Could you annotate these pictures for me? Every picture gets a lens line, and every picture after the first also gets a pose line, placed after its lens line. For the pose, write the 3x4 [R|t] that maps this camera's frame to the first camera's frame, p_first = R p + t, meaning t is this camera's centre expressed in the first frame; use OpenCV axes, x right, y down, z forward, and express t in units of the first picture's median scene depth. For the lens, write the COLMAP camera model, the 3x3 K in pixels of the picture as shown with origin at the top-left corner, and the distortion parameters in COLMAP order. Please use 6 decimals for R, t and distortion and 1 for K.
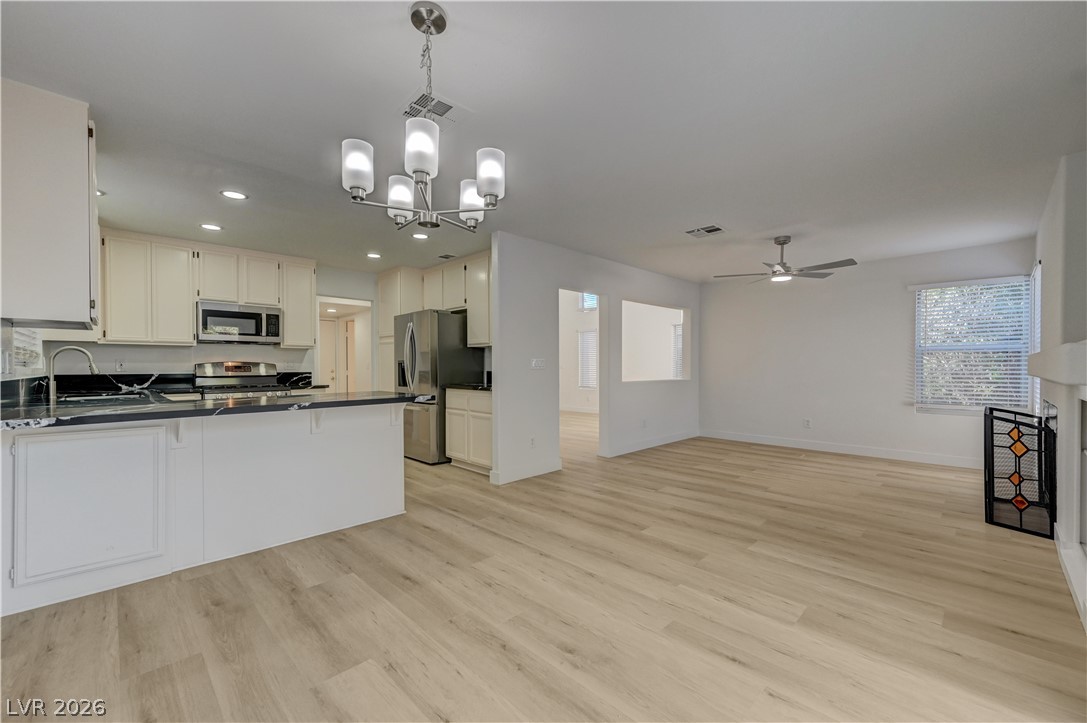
lens RADIAL K [[439.5, 0, 546.1], [0, 439.5, 369.2], [0, 0, 1]] dist [0.009954, 0.000273]
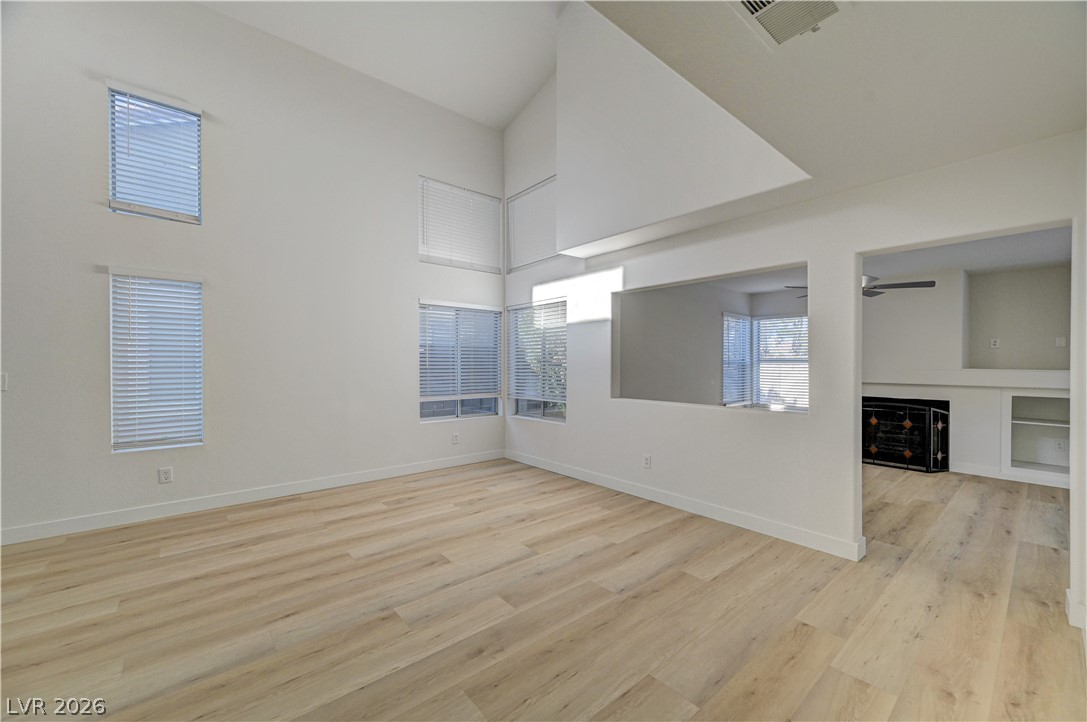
lens RADIAL K [[428.6, 0, 544.5], [0, 428.6, 365.0], [0, 0, 1]] dist [0.002535, 0.000421]
pose [[0.077019, 0.000426, 0.997030, -0.724267], [0.002209, 0.999997, -0.000598, -0.061232], [-0.997027, 0.002249, 0.077018, 2.323046]]
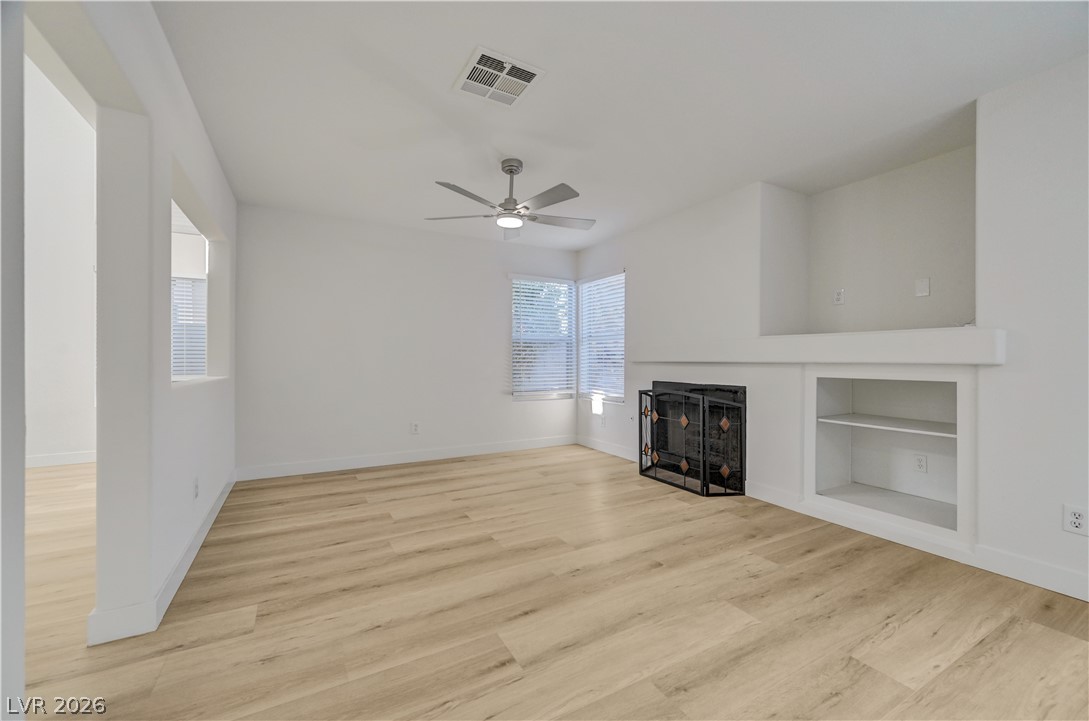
lens RADIAL K [[430.8, 0, 538.1], [0, 430.8, 362.0], [0, 0, 1]] dist [0.002726, 0.000298]
pose [[0.275845, -0.002480, 0.961199, -0.137103], [0.003469, 0.999993, 0.001585, 0.013034], [-0.961196, 0.002897, 0.275852, 1.105985]]
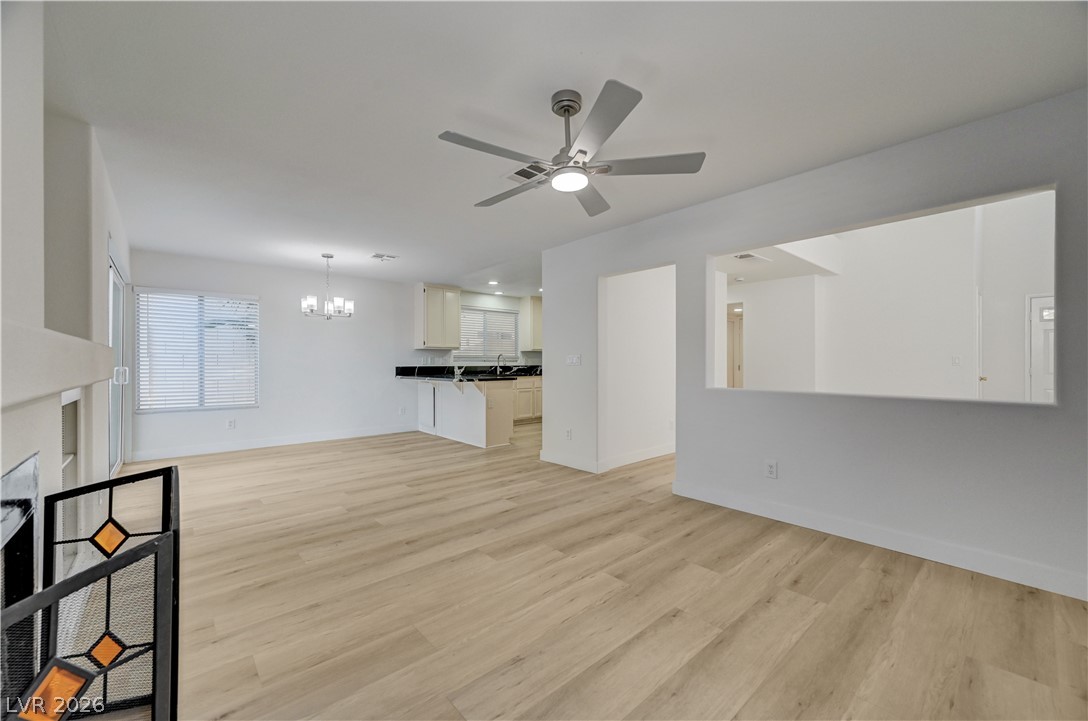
lens RADIAL K [[429.0, 0, 545.0], [0, 429.0, 364.5], [0, 0, 1]] dist [0.002535, 0.000421]
pose [[-0.058397, 0.008361, -0.998258, 1.430757], [-0.004536, 0.999952, 0.008640, -0.015264], [0.998283, 0.005033, -0.058356, 1.429911]]
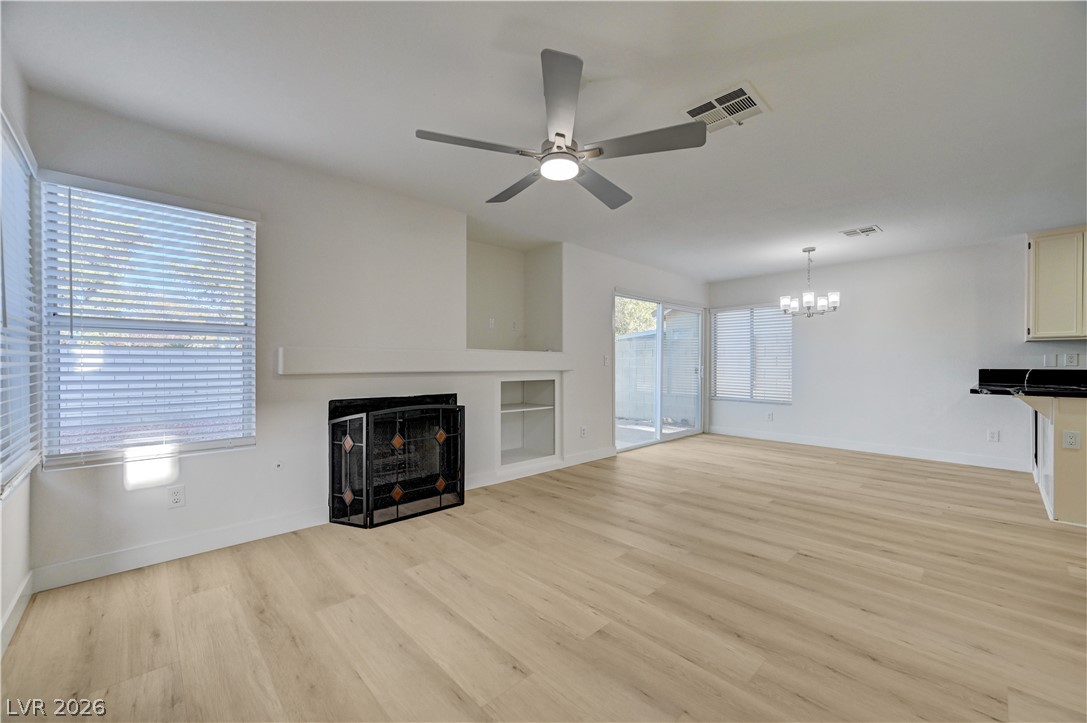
lens RADIAL K [[428.6, 0, 544.5], [0, 428.6, 365.5], [0, 0, 1]] dist [0.002535, 0.000421]
pose [[-0.999704, 0.000927, 0.024321, 0.768402], [0.001095, 0.999975, 0.006924, -0.006201], [-0.024314, 0.006948, -0.999680, 2.070083]]
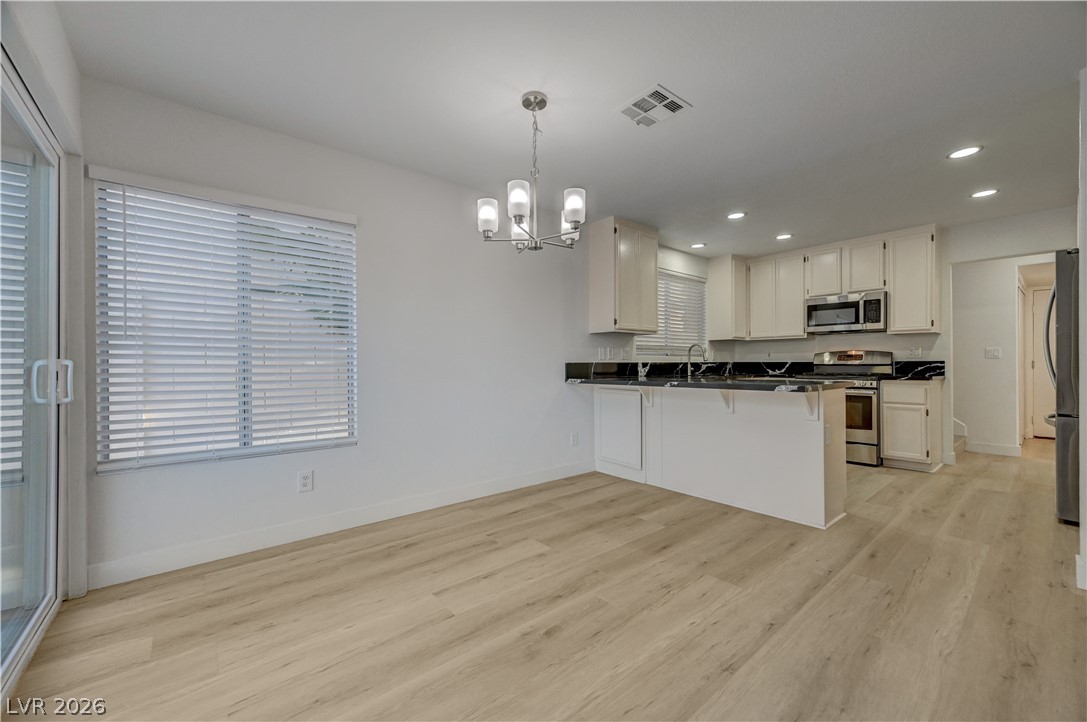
lens RADIAL K [[428.6, 0, 544.5], [0, 428.6, 365.0], [0, 0, 1]] dist [0.002535, 0.000421]
pose [[-0.084020, 0.006286, -0.996444, 0.557845], [0.000033, 0.999980, 0.006305, 0.016331], [0.996464, 0.000497, -0.084018, 0.590975]]
